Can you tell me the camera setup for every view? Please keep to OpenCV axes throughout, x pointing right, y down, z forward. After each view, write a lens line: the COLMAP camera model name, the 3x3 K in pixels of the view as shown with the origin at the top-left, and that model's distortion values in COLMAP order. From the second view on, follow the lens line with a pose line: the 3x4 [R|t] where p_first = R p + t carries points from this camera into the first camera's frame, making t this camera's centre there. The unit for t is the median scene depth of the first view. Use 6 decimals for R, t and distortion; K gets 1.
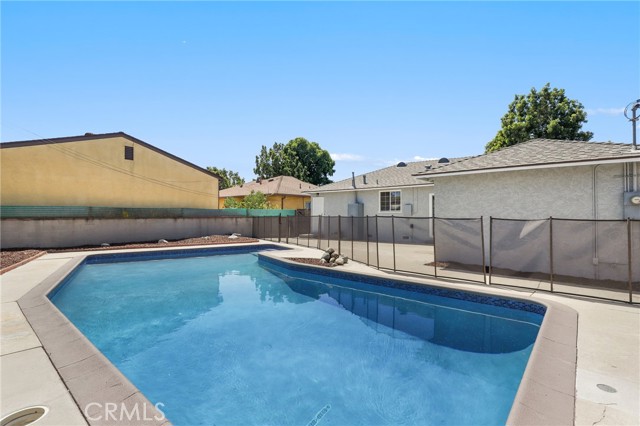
lens RADIAL K [[303.7, 0, 320.0], [0, 303.7, 213.0], [0, 0, 1]] dist [0.000652, -0.000027]
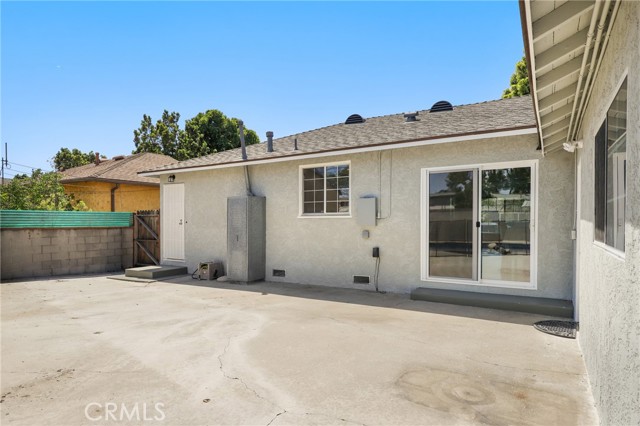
lens RADIAL K [[371.6, 0, 319.7], [0, 371.6, 226.1], [0, 0, 1]] dist [-0.002718, -0.000778]
pose [[0.988229, -0.001950, 0.152968, 0.116437], [0.000119, 0.999928, 0.011978, 0.002919], [-0.152980, -0.011819, 0.988159, 0.399262]]
